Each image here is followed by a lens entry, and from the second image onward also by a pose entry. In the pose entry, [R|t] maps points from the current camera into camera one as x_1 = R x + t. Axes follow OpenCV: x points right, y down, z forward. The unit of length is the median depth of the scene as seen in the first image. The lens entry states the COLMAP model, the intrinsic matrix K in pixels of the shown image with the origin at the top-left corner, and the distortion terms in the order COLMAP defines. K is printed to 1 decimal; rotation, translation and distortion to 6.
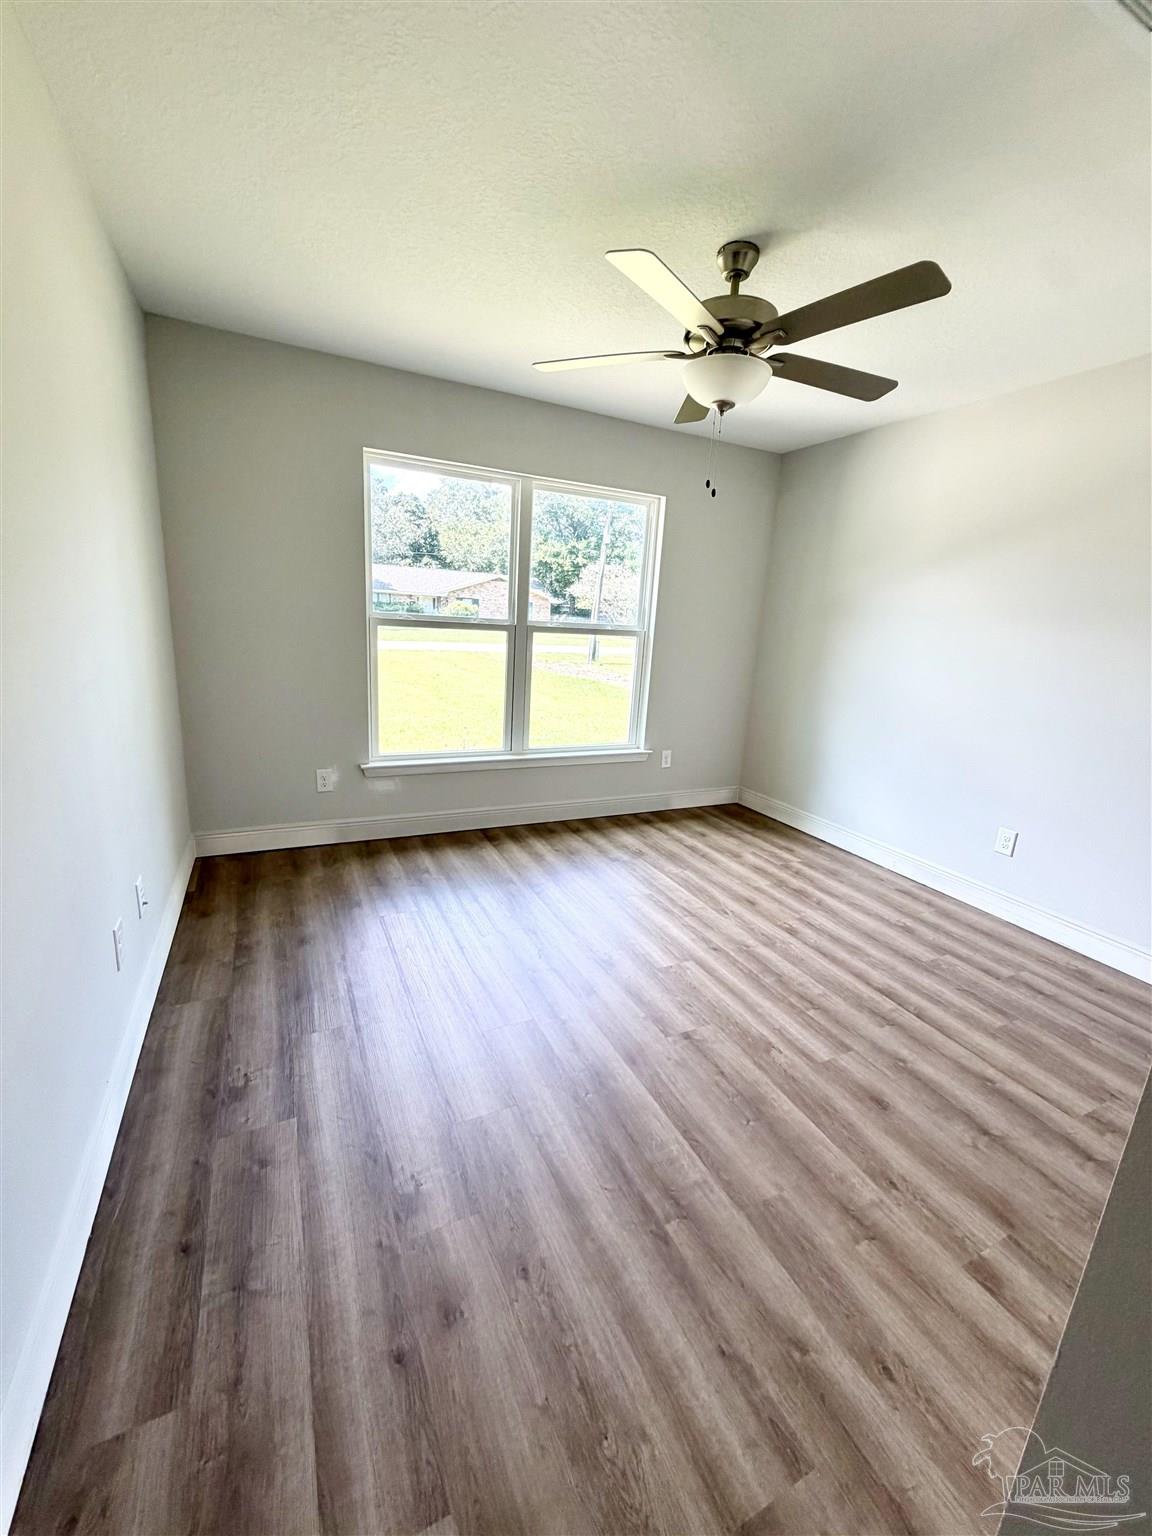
lens RADIAL K [[627.3, 0, 567.9], [0, 627.3, 764.4], [0, 0, 1]] dist [0.012926, 0.000655]
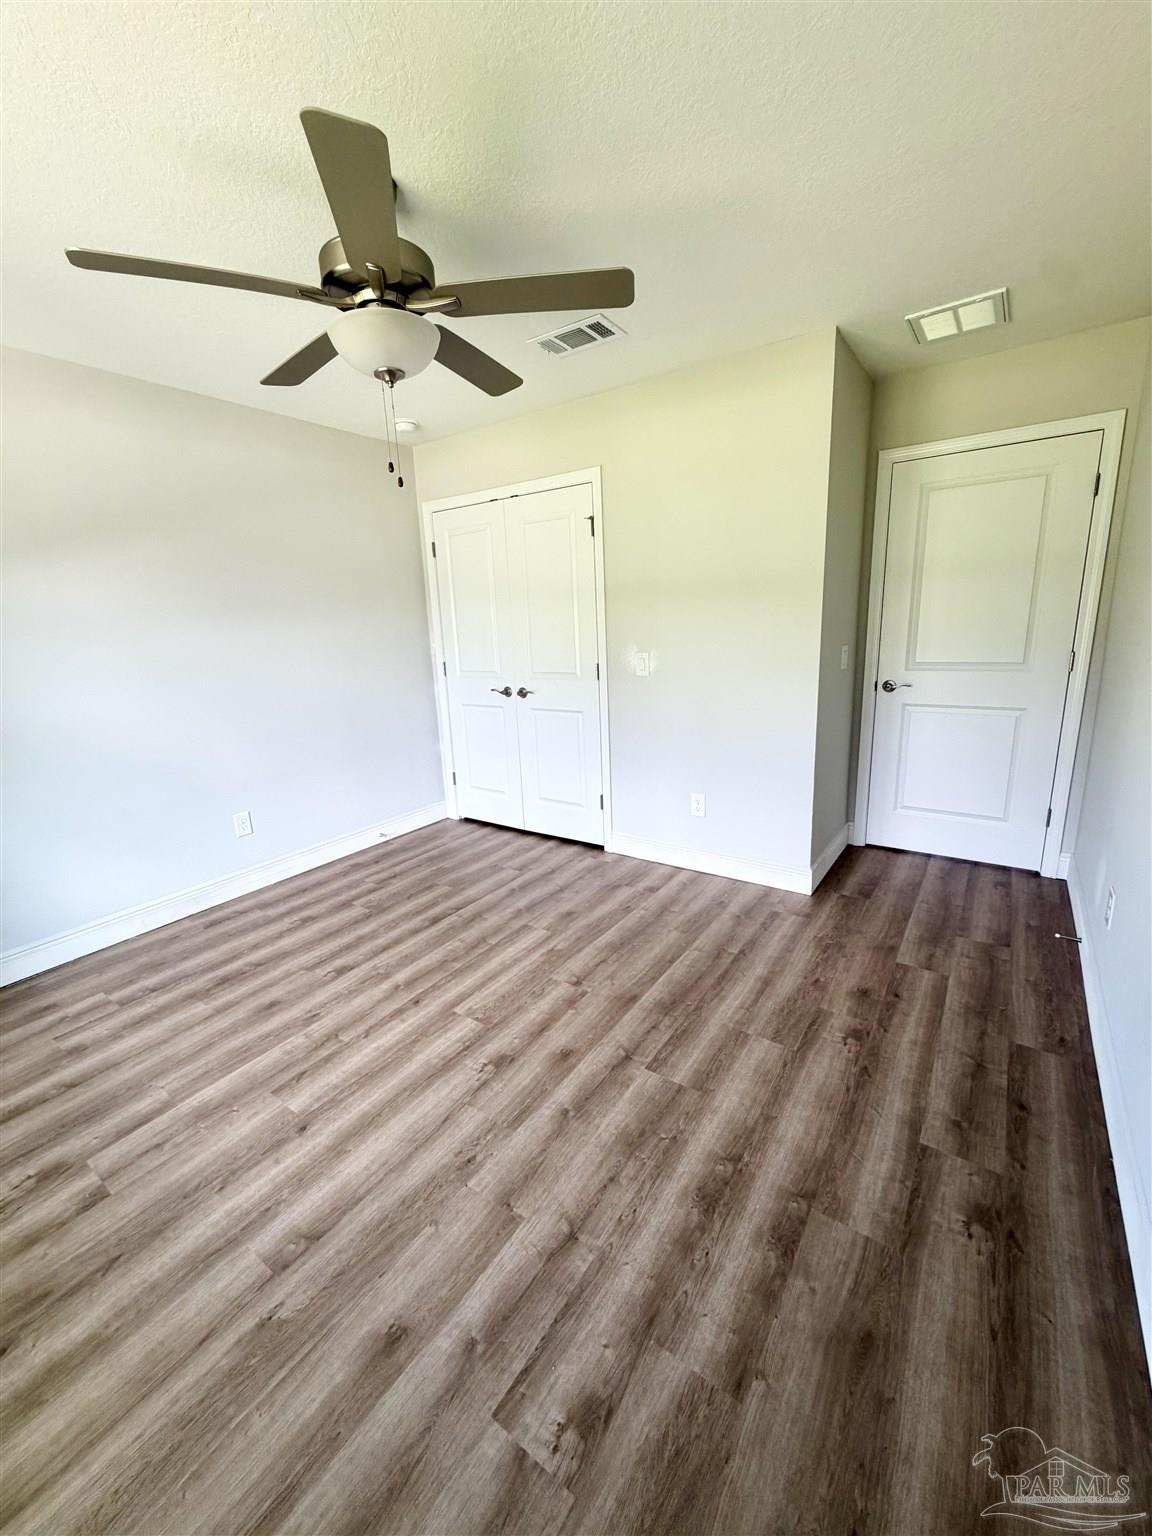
lens RADIAL K [[612.4, 0, 576.0], [0, 612.4, 763.9], [0, 0, 1]] dist [-0.000803, 0.000405]
pose [[-0.502145, -0.238203, 0.831330, -0.525335], [0.212920, 0.897668, 0.385819, -0.299437], [-0.838162, 0.370744, -0.400041, 1.038789]]
